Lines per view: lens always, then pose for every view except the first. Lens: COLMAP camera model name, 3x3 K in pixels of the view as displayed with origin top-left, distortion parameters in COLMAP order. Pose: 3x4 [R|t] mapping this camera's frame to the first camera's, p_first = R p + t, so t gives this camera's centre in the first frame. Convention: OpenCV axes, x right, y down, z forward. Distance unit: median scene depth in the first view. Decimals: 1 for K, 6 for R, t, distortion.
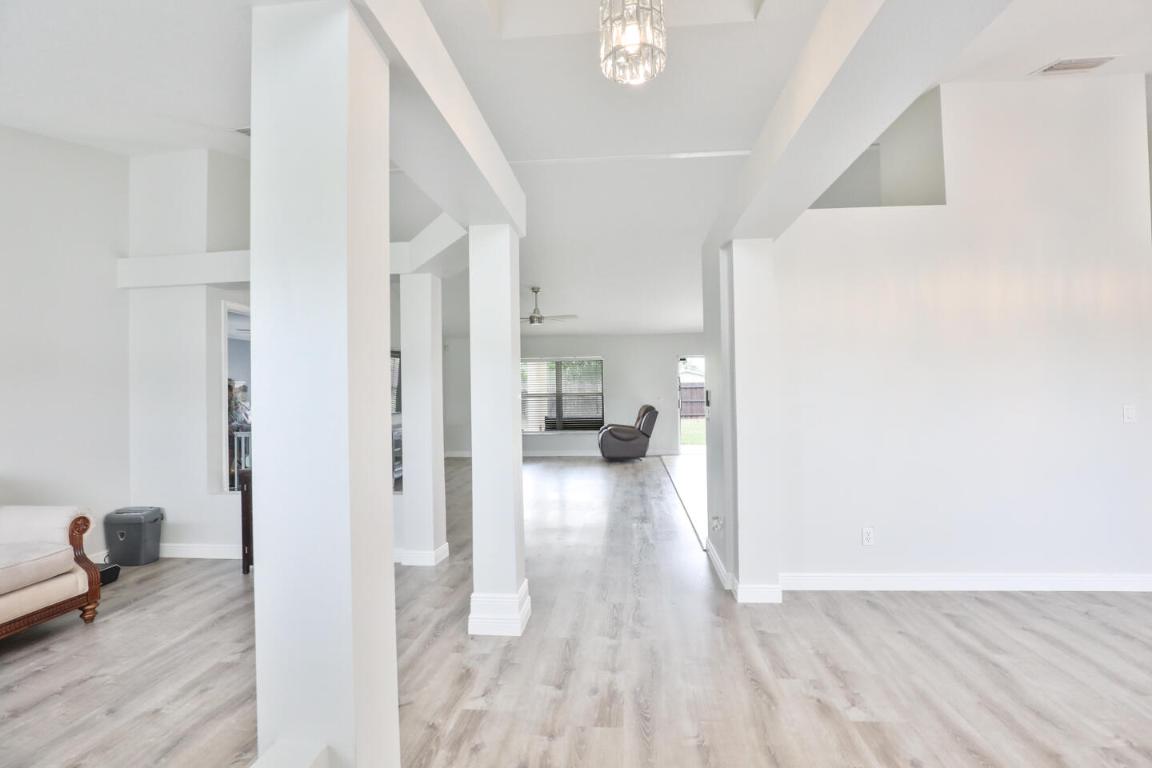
lens RADIAL K [[533.8, 0, 583.8], [0, 533.8, 383.0], [0, 0, 1]] dist [-0.003759, -0.000074]
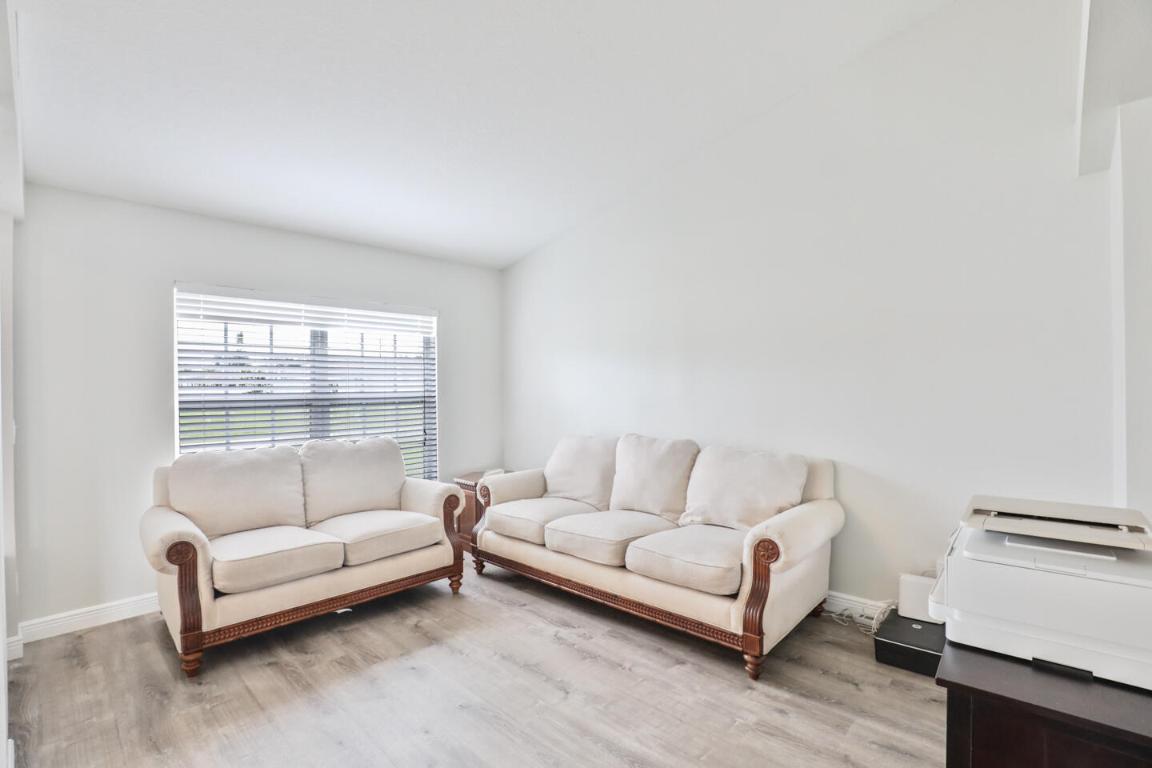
lens RADIAL K [[533.8, 0, 577.0], [0, 533.8, 384.3], [0, 0, 1]] dist [-0.003759, -0.000074]
pose [[-0.607638, 0.018797, -0.793992, -0.205529], [0.028402, 0.999595, 0.001928, 0.029205], [0.793706, -0.021379, -0.607926, 1.386618]]
